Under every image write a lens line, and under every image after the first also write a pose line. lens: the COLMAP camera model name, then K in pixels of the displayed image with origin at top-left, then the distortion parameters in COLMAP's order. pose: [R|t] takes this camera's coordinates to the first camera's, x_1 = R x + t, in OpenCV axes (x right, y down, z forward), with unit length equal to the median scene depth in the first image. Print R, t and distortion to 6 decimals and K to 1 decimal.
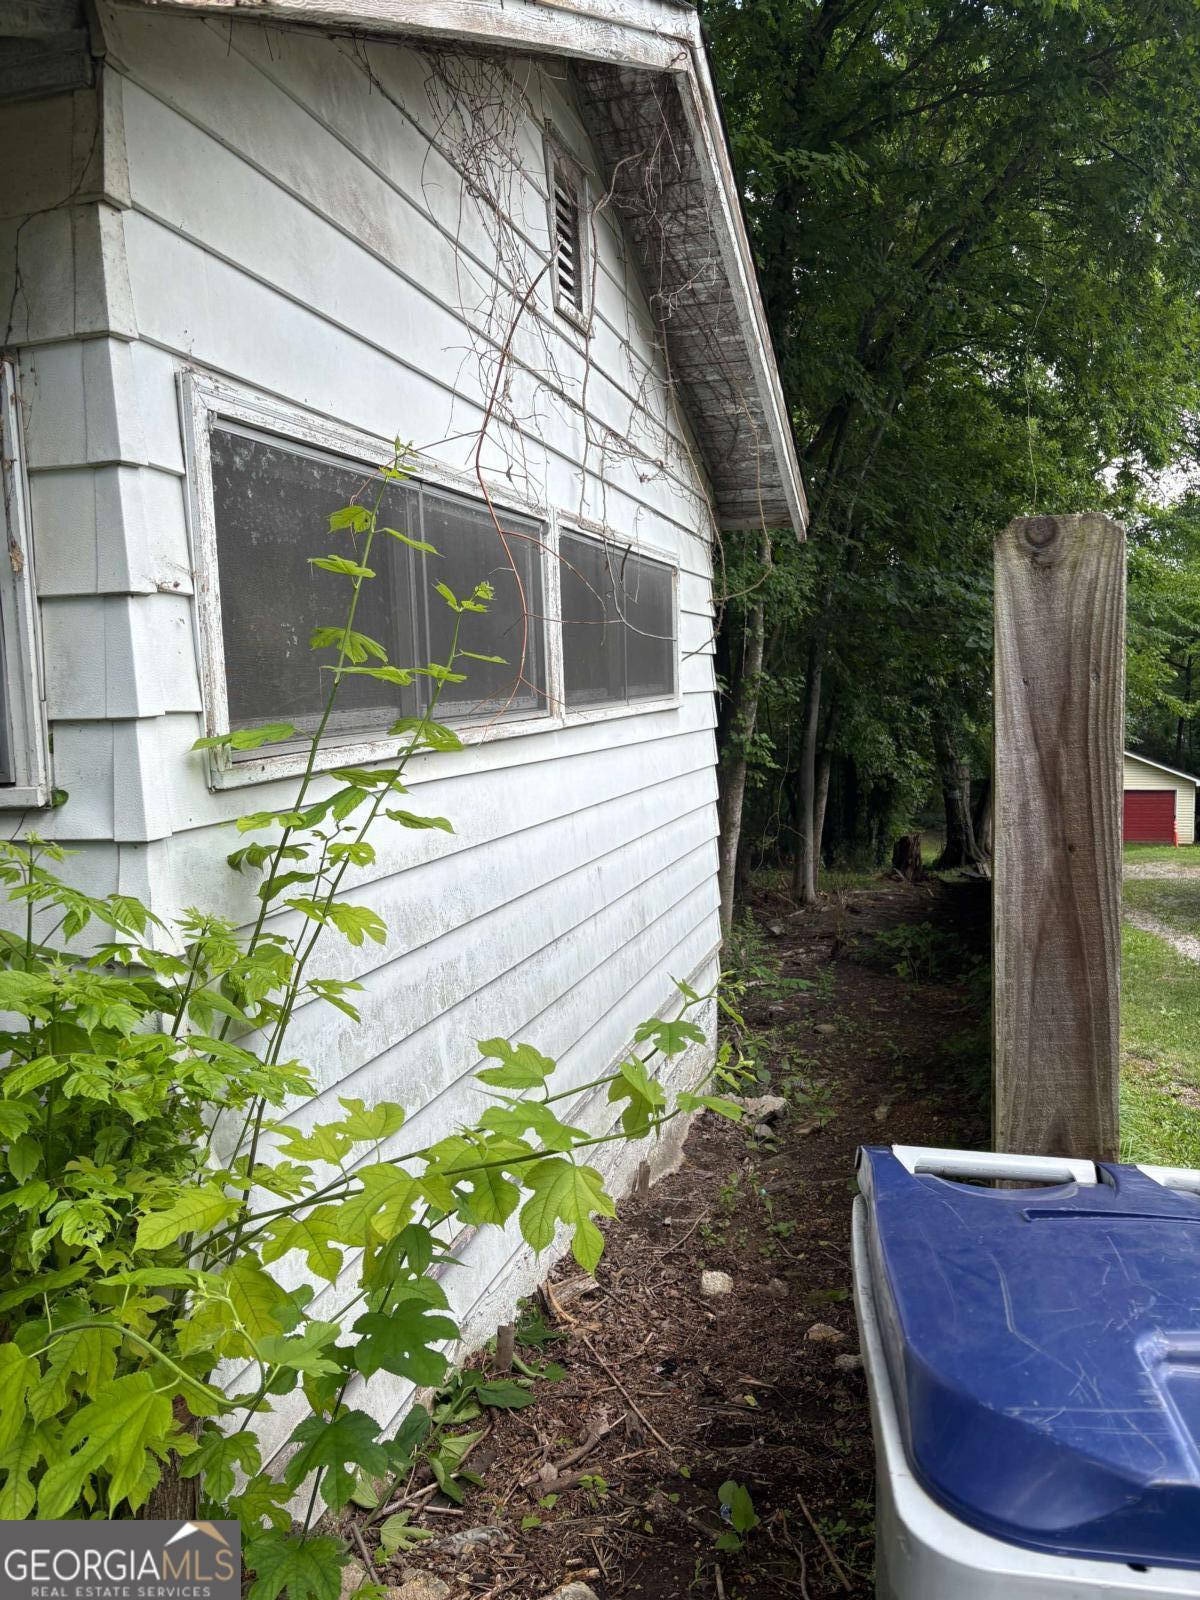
lens RADIAL K [[1219.8, 0, 600.0], [0, 1219.8, 800.0], [0, 0, 1]] dist [0.032081, 0.002140]
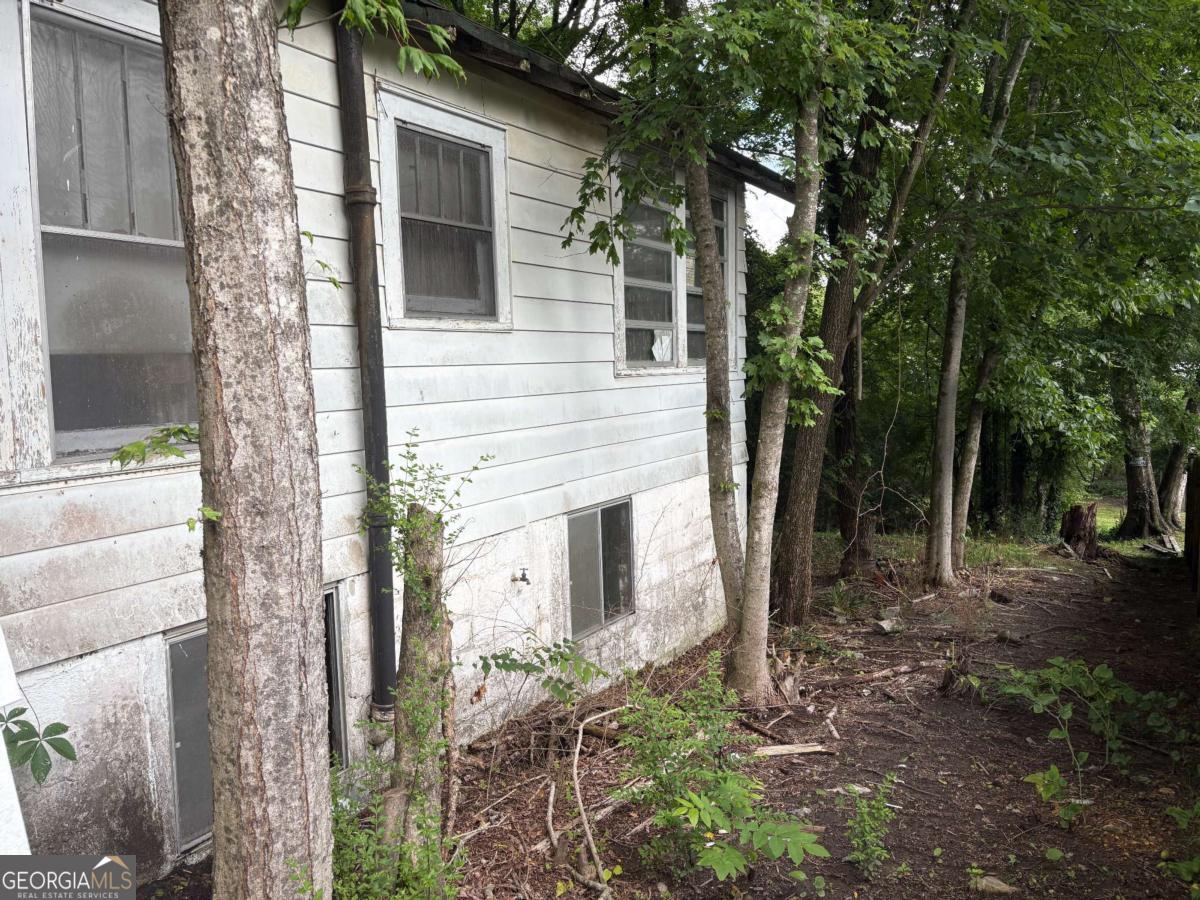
lens RADIAL K [[913.5, 0, 600.0], [0, 913.5, 450.0], [0, 0, 1]] dist [0.008222, 0.003780]
pose [[0.970484, 0.027746, -0.239562, 0.141511], [-0.029861, 0.999541, -0.005201, 0.007234], [0.239308, 0.012201, 0.970867, 0.537769]]
